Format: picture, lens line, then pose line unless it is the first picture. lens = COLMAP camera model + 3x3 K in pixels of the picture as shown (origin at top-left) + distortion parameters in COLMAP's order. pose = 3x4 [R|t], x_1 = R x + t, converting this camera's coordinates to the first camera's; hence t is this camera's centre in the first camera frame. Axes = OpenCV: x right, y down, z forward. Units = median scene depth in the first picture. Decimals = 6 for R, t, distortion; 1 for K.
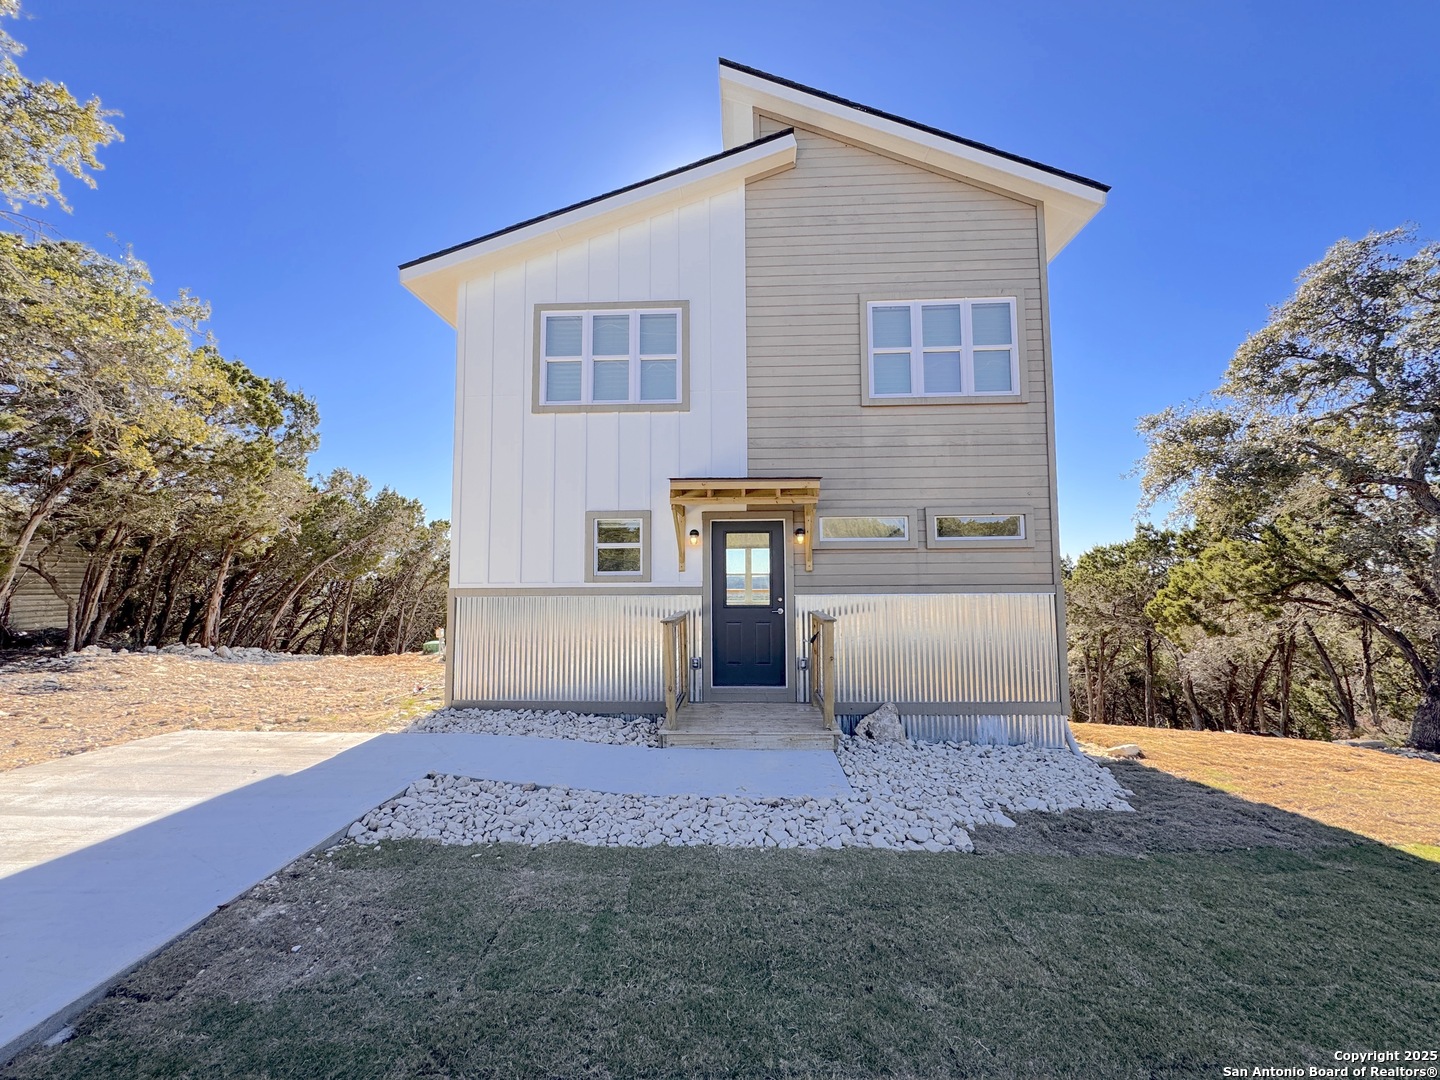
lens RADIAL K [[573.2, 0, 718.8], [0, 573.2, 538.2], [0, 0, 1]] dist [-0.002052, 0.000212]
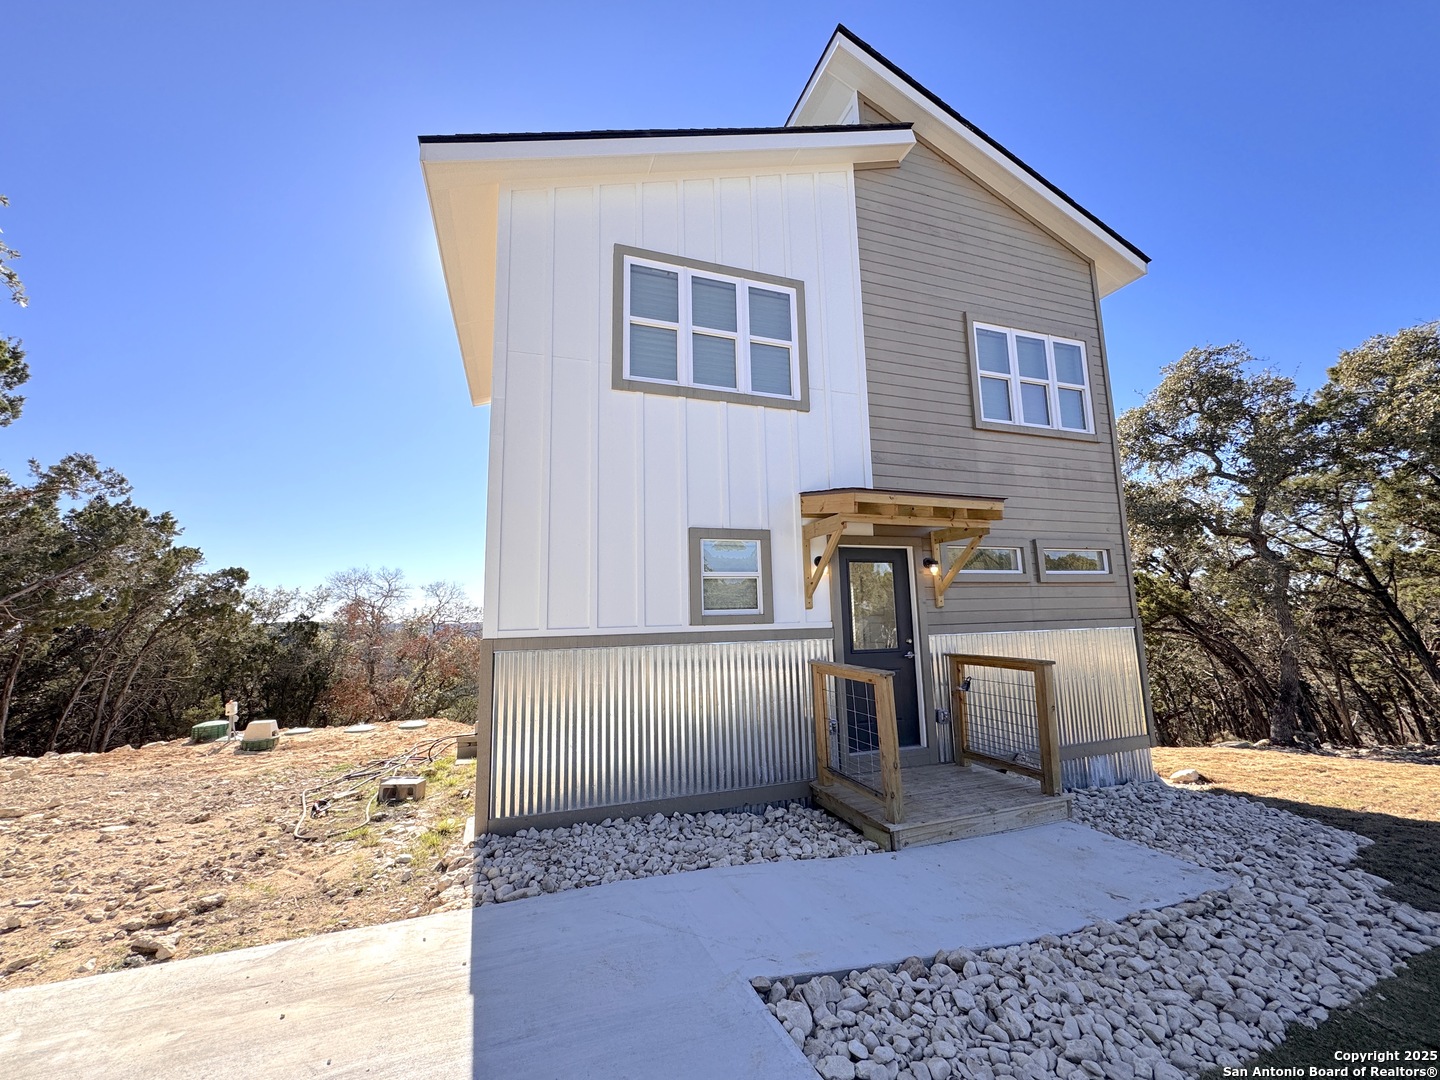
lens RADIAL K [[573.2, 0, 718.8], [0, 573.2, 538.2], [0, 0, 1]] dist [-0.002052, 0.000212]
pose [[0.925470, 0.037730, 0.376938, -0.475792], [-0.009505, 0.997027, -0.076462, 0.022177], [-0.378702, 0.067181, 0.923077, 0.307722]]
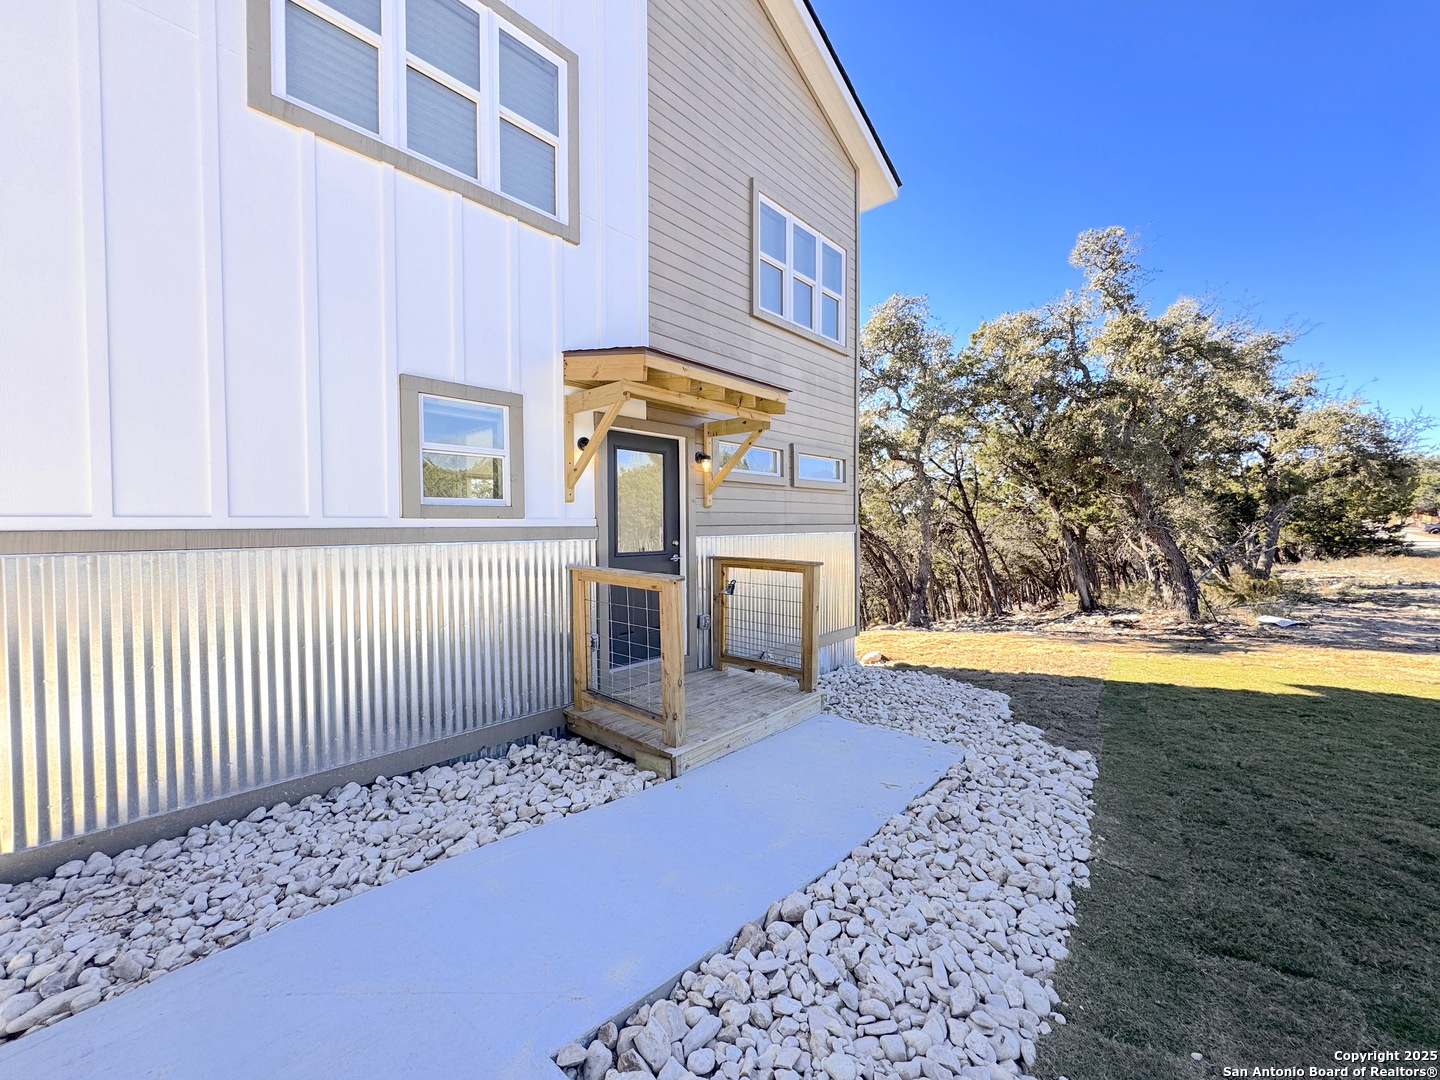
lens RADIAL K [[573.2, 0, 718.8], [0, 573.2, 538.2], [0, 0, 1]] dist [-0.002052, 0.000212]
pose [[0.634444, -0.015583, 0.772812, -0.443233], [-0.055142, 0.996337, 0.065359, 0.046749], [-0.771000, -0.084081, 0.631260, 0.466766]]
